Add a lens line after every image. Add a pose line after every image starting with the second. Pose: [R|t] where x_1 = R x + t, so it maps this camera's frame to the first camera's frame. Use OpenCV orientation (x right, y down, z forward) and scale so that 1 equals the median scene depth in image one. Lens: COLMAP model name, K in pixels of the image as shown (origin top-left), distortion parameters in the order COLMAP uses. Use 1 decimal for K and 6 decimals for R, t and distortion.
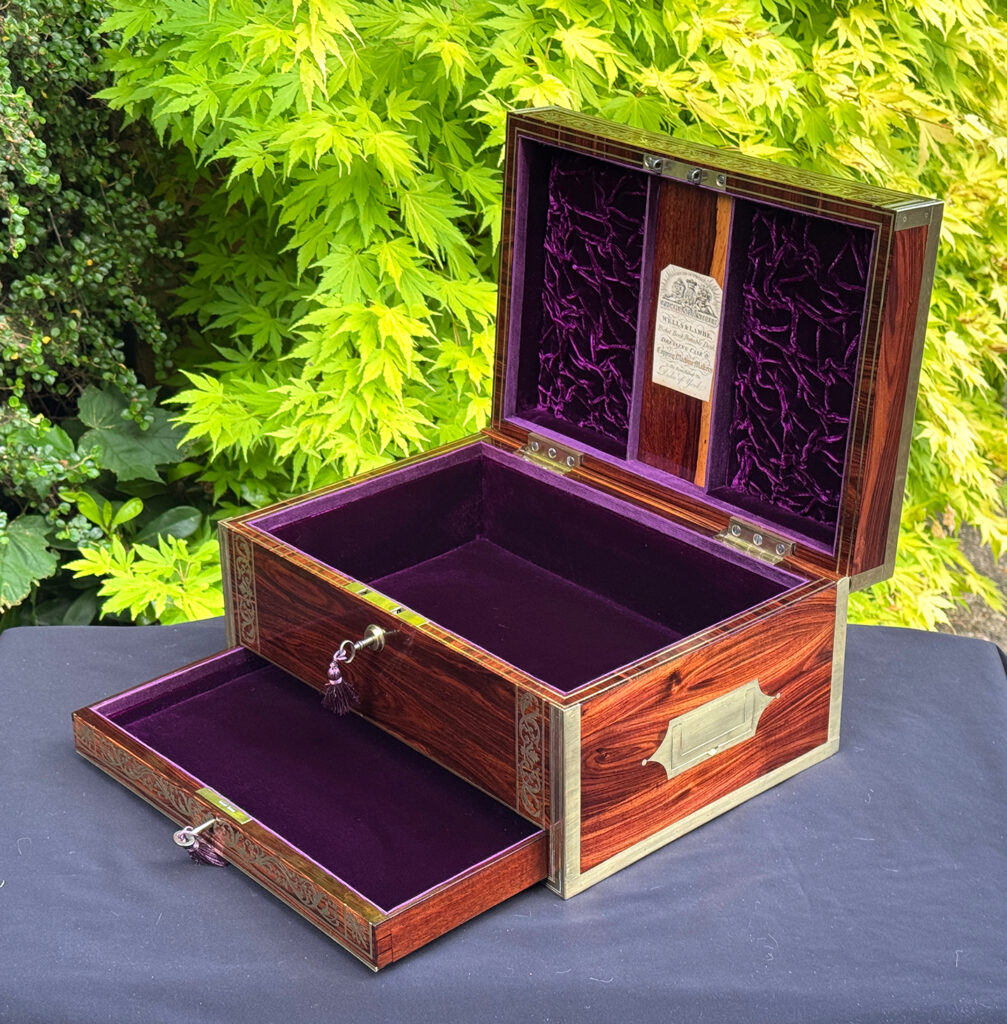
lens RADIAL K [[1988.6, 0, 504.9], [0, 1988.6, 547.9], [0, 0, 1]] dist [0.138195, -0.012700]
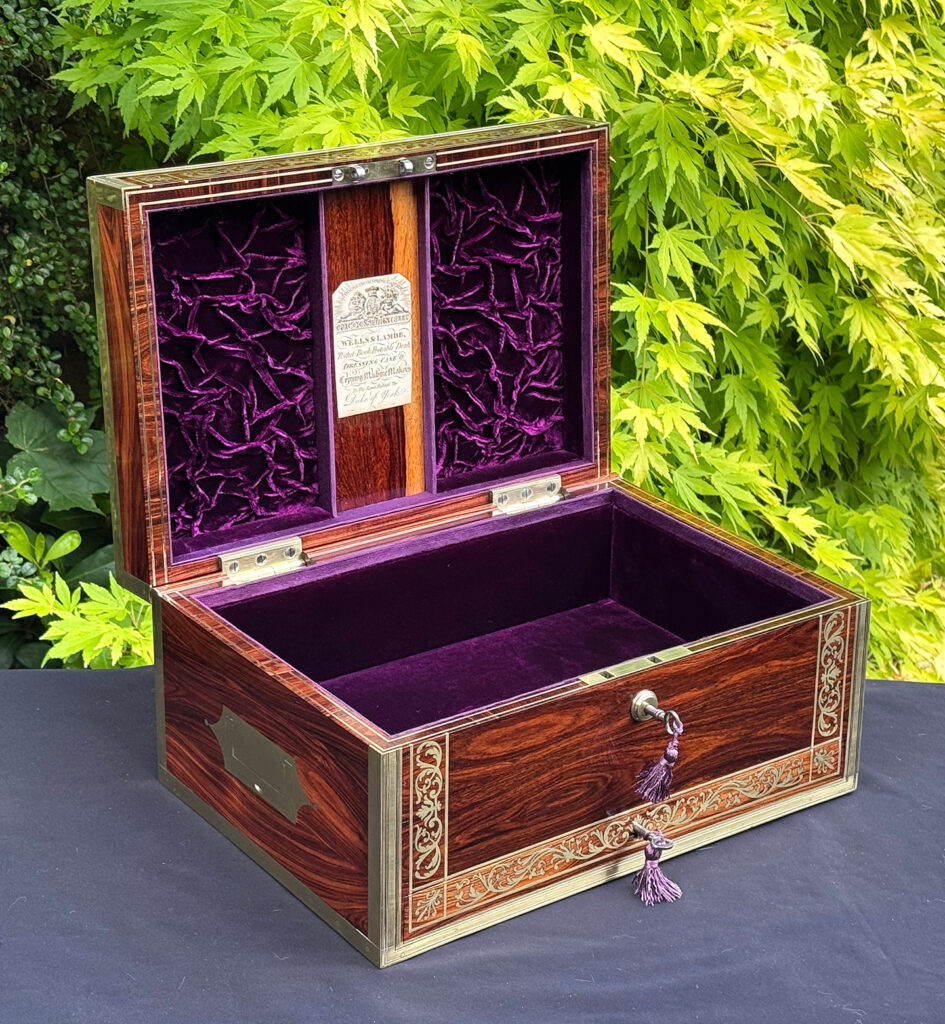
lens RADIAL K [[2234.0, 0, 501.5], [0, 2234.0, 515.8], [0, 0, 1]] dist [0.102508, 0.245062]
pose [[0.093901, -0.362767, 0.927137, -0.903858], [0.409287, 0.862984, 0.296213, -0.327074], [-0.907561, 0.351651, 0.229511, 0.751616]]
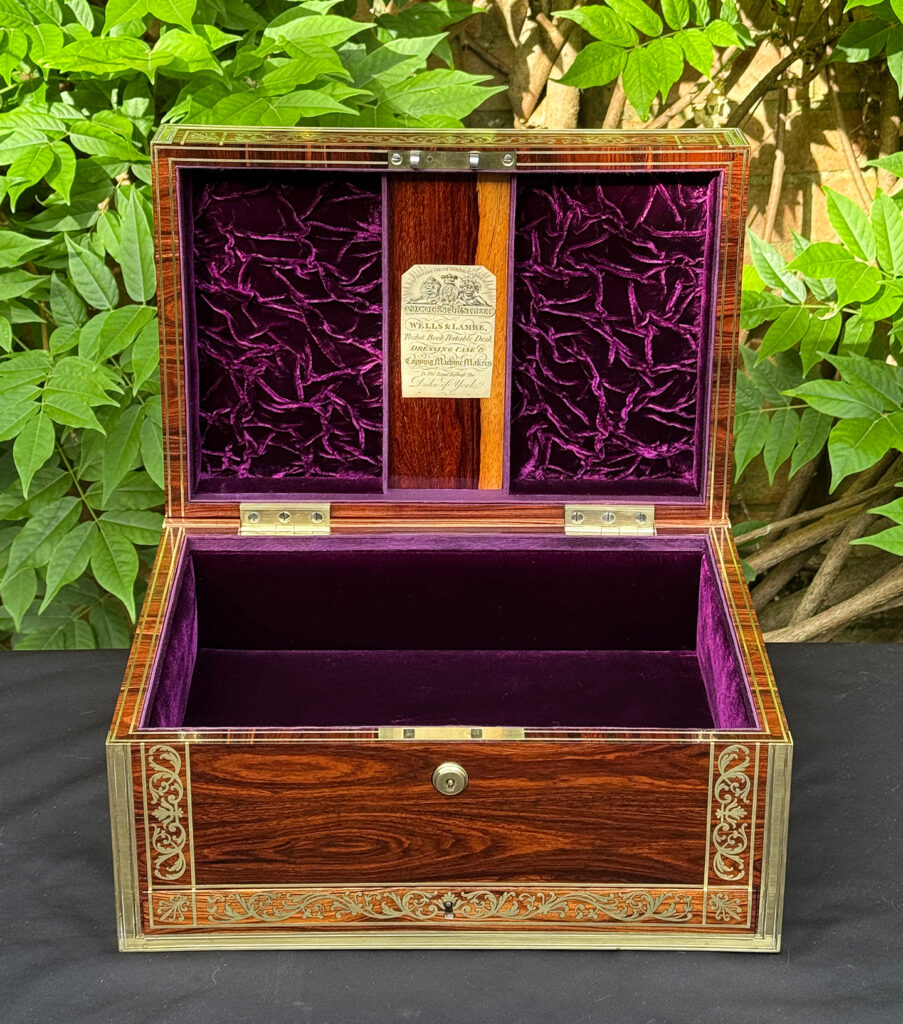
lens RADIAL K [[2046.6, 0, 455.6], [0, 2046.6, 361.7], [0, 0, 1]] dist [0.140551, -0.071302]
pose [[0.654443, -0.277195, 0.703468, -0.570928], [0.313396, 0.946139, 0.081263, -0.172623], [-0.688104, 0.167282, 0.706066, 0.353911]]
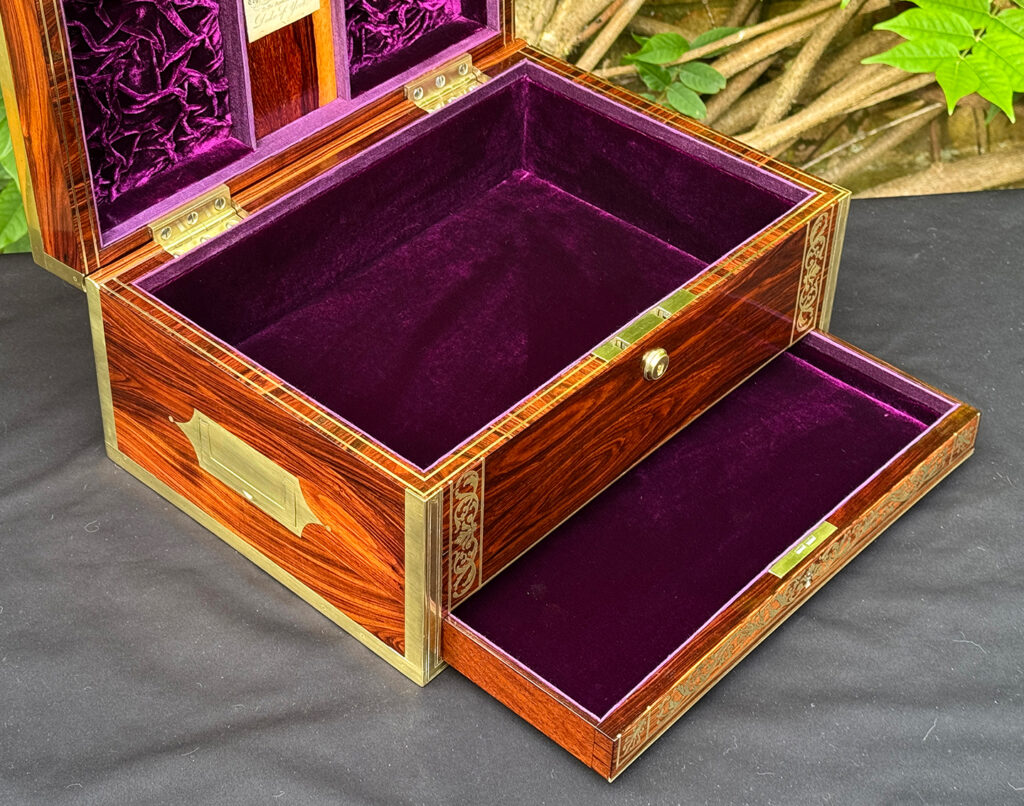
lens RADIAL K [[1910.9, 0, 379.6], [0, 1910.9, 312.8], [0, 0, 1]] dist [0.131857, 0.075682]
pose [[-0.073572, -0.605154, 0.792702, -0.631532], [0.437407, 0.694744, 0.570969, -0.443596], [-0.896249, 0.388741, 0.213585, 0.868995]]
